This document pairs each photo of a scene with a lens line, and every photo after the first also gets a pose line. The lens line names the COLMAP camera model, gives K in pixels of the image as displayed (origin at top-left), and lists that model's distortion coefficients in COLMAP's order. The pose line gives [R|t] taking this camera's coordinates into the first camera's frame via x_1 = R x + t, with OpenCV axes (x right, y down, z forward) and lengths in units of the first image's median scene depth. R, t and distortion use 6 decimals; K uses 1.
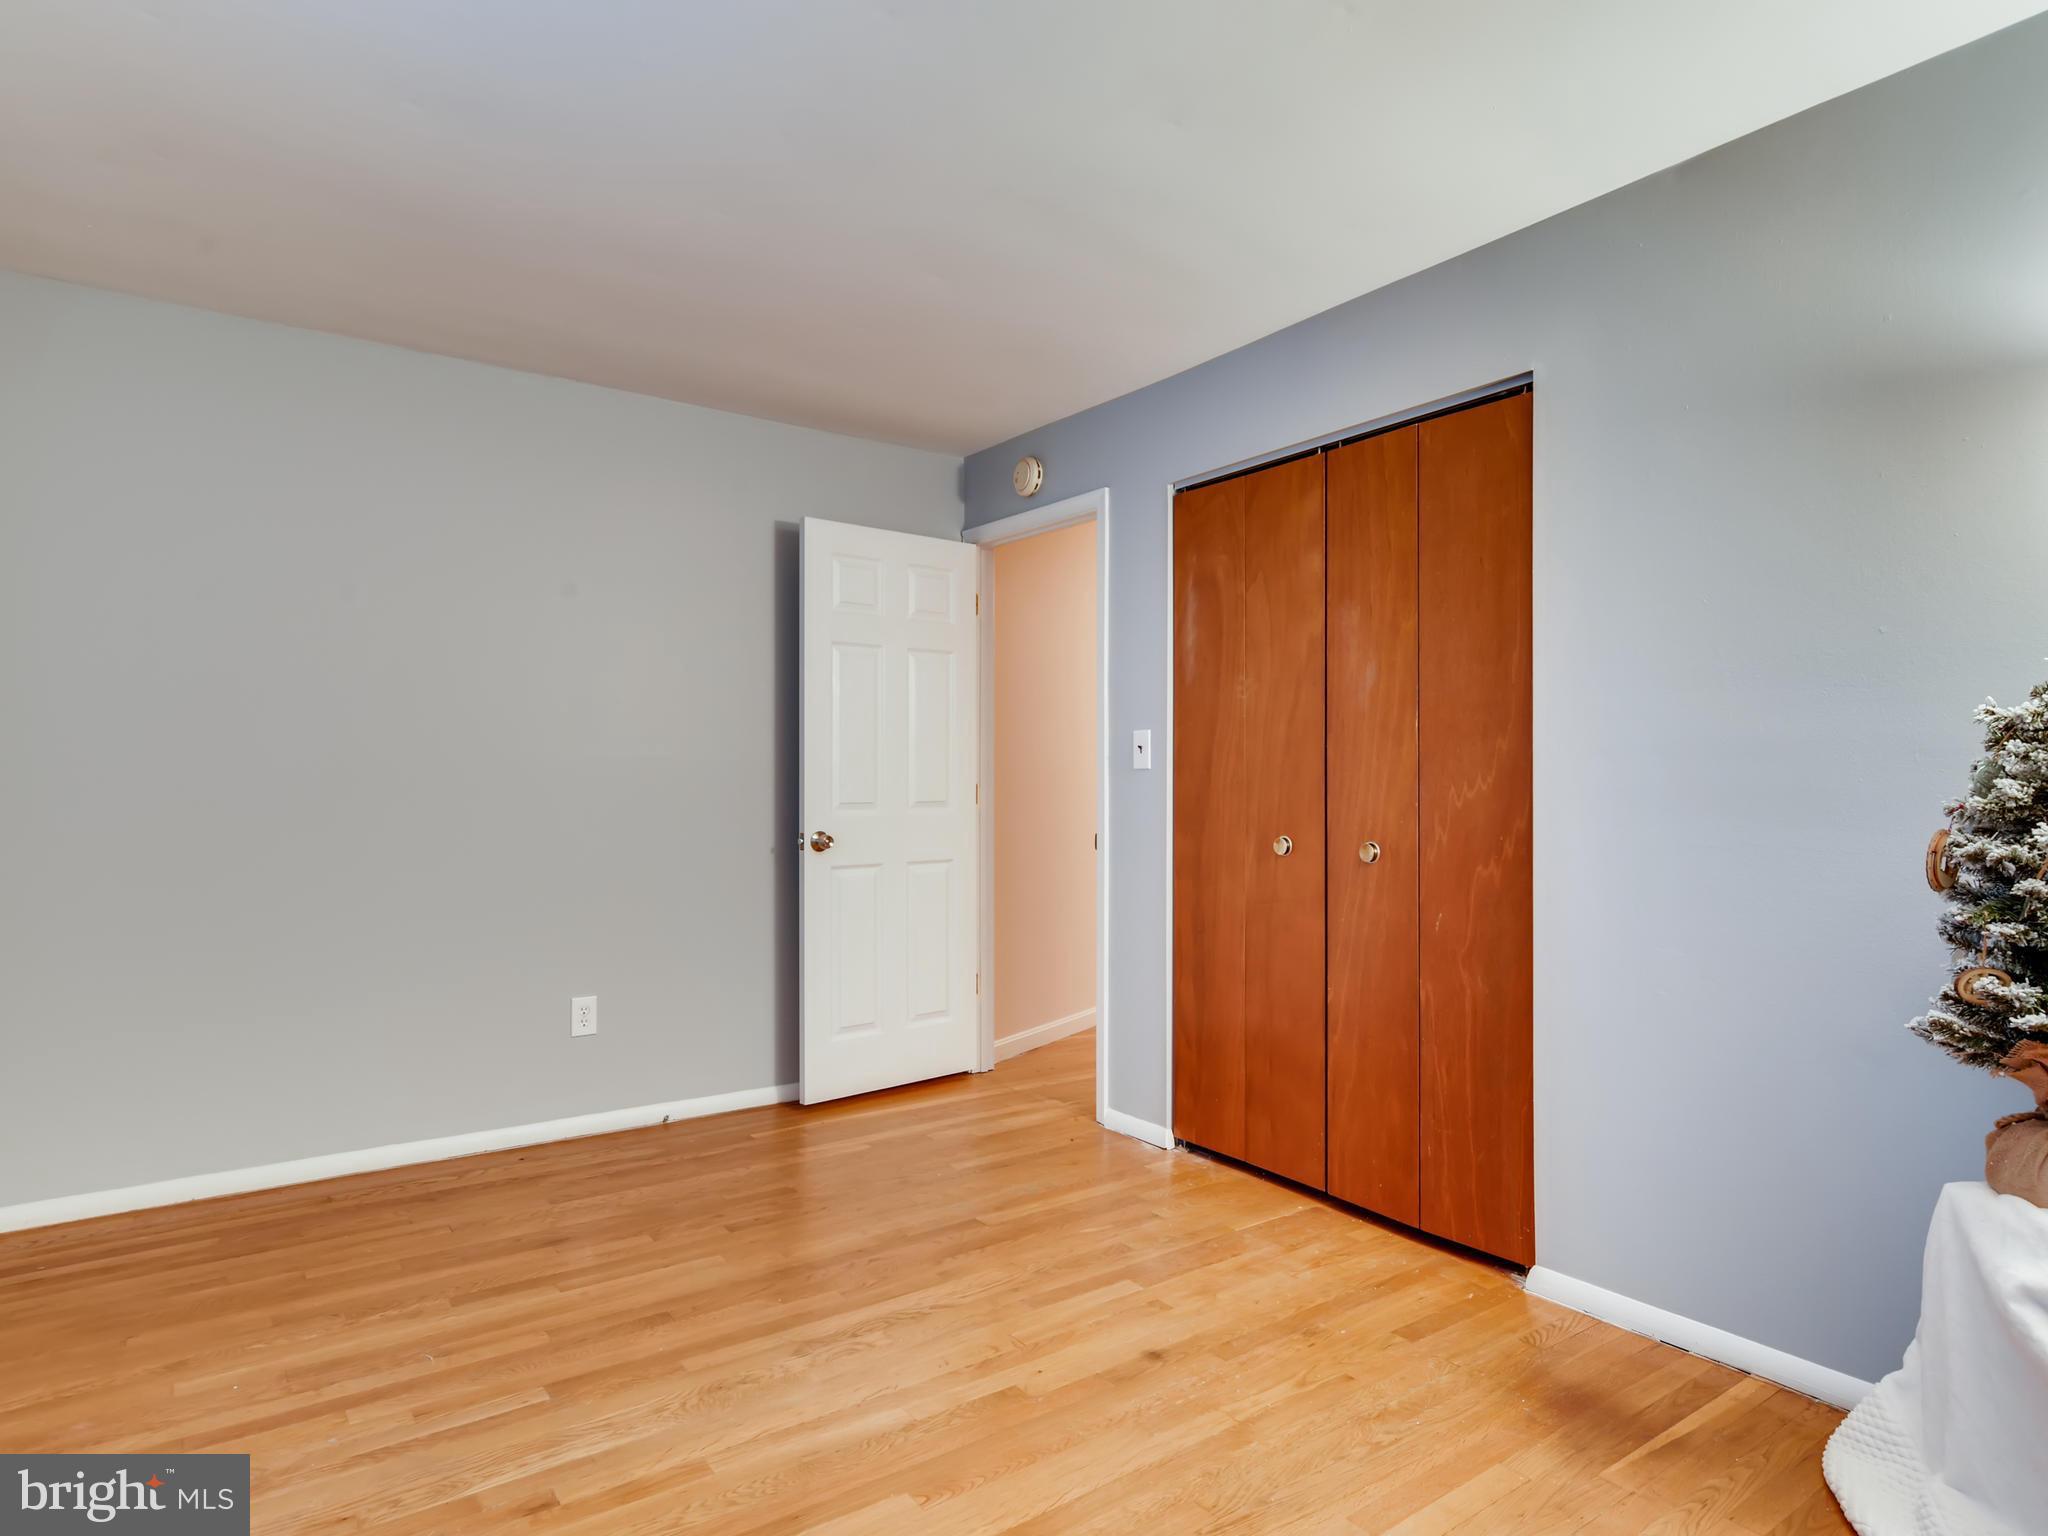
lens RADIAL K [[1166.3, 0, 1032.3], [0, 1166.3, 760.7], [0, 0, 1]] dist [-0.005697, 0.009270]
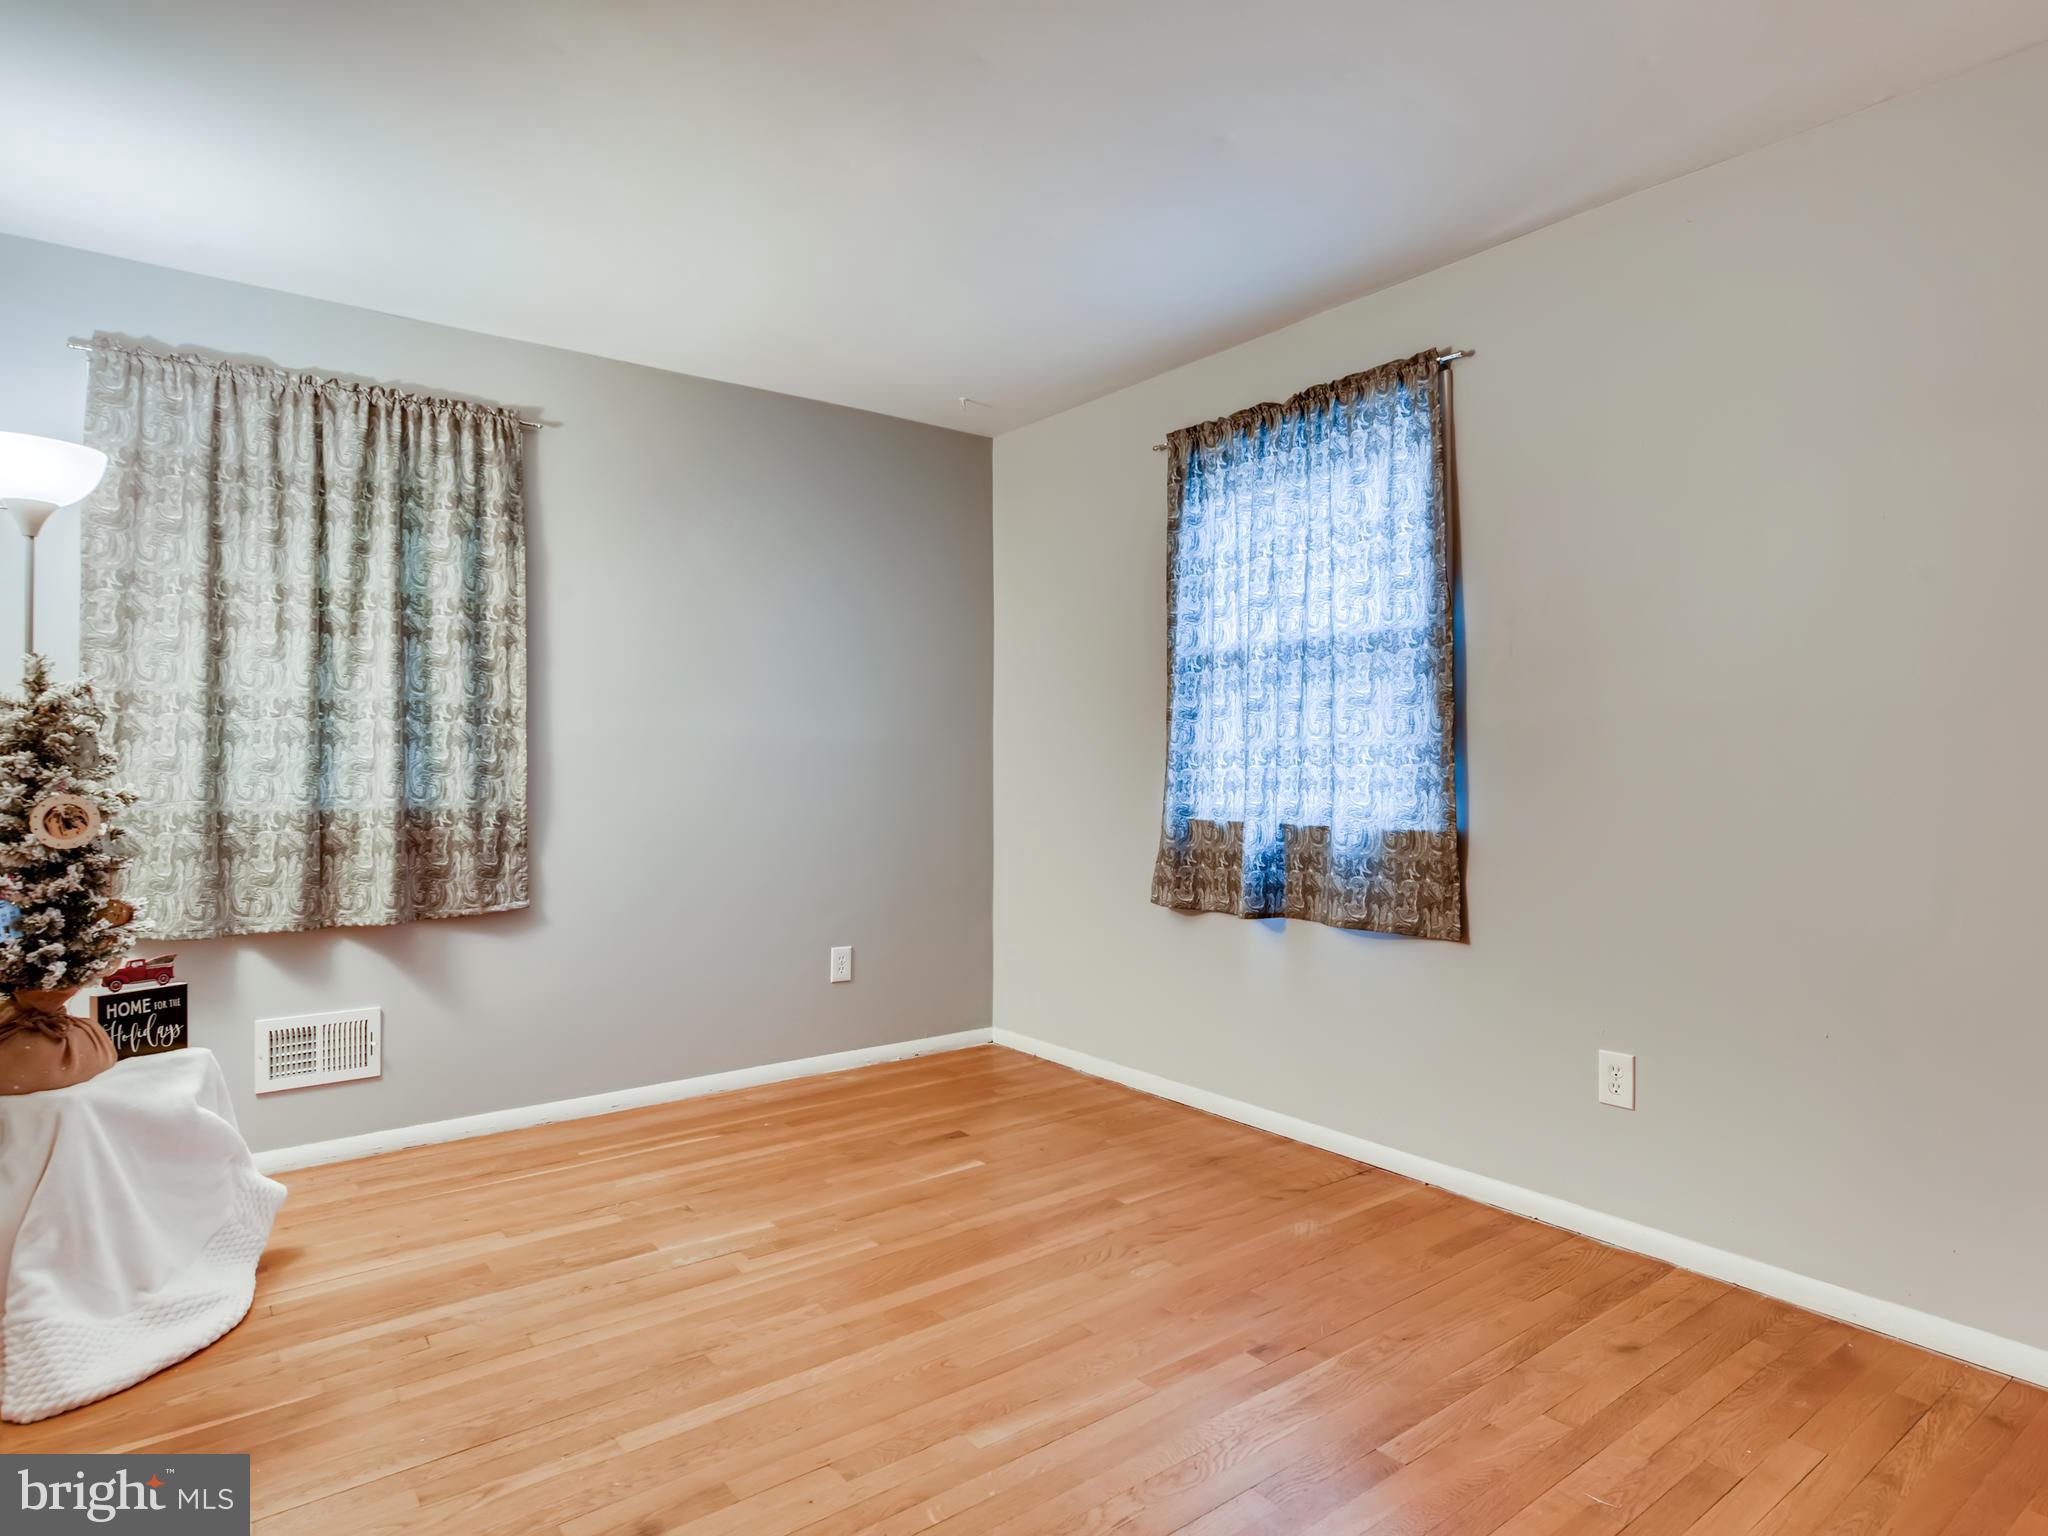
lens RADIAL K [[1166.3, 0, 1022.2], [0, 1166.3, 774.7], [0, 0, 1]] dist [-0.005697, 0.009270]
pose [[-0.999956, 0.001502, -0.009269, -0.105584], [0.001506, 0.999999, -0.000378, 0.026709], [0.009268, -0.000392, -0.999957, 1.431056]]
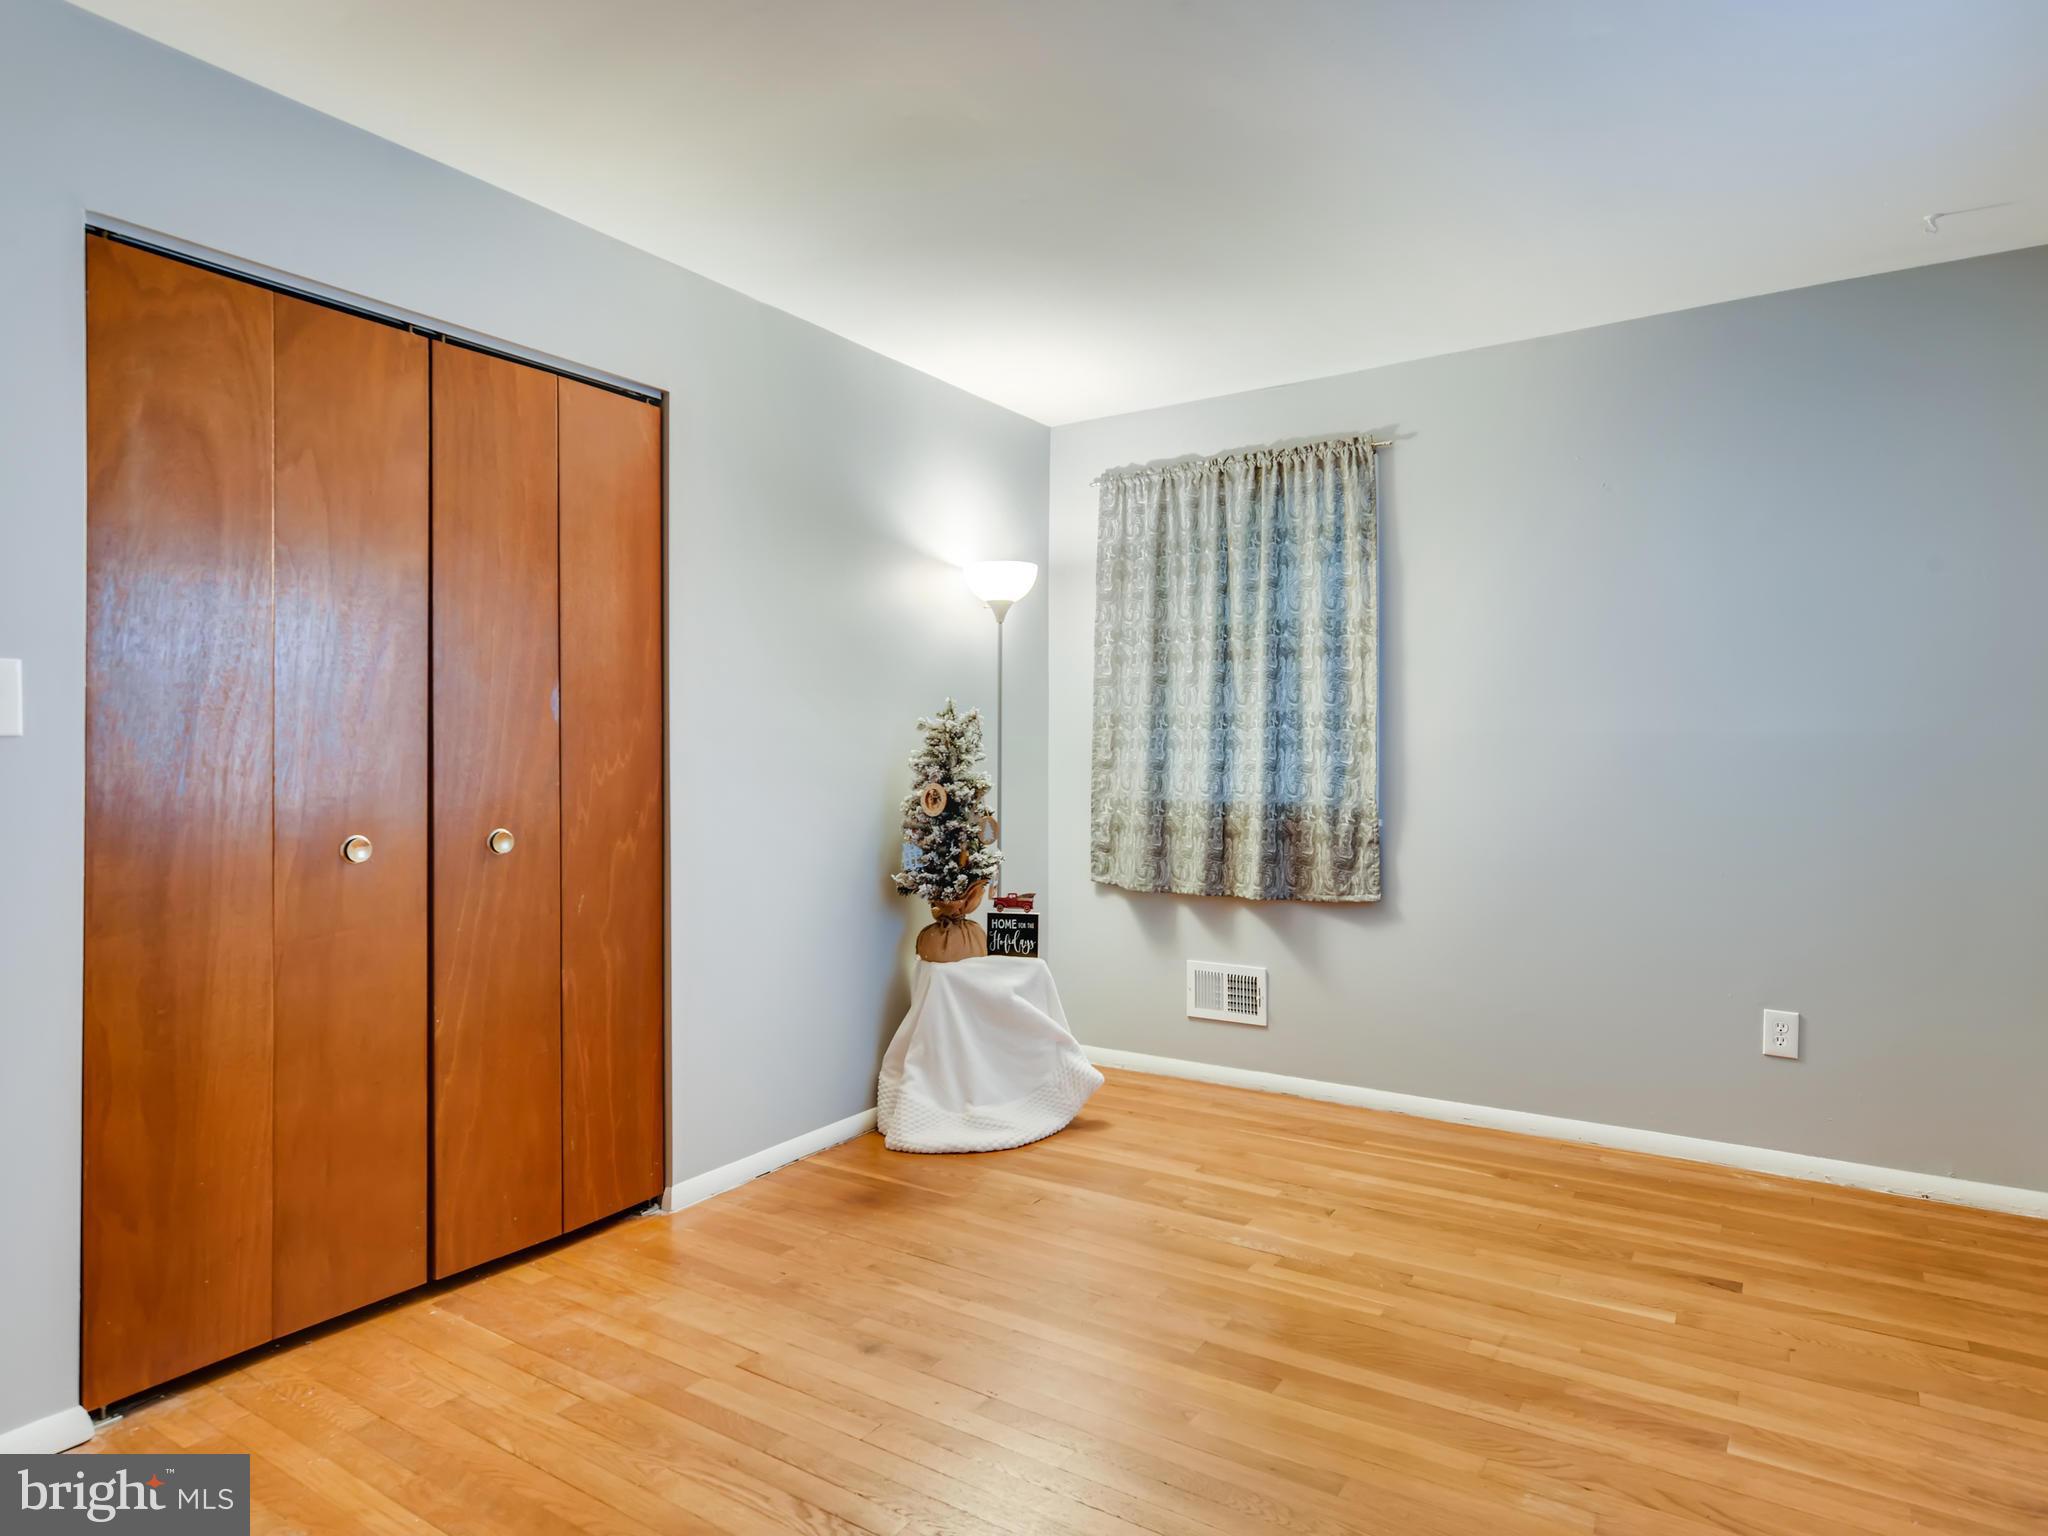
lens RADIAL K [[1166.3, 0, 1015.3], [0, 1166.3, 767.7], [0, 0, 1]] dist [-0.005697, 0.009270]
pose [[-0.344980, -0.004590, 0.938599, -0.694490], [-0.011944, 0.999929, 0.000500, 0.020436], [-0.938534, -0.011038, -0.345010, 1.010999]]
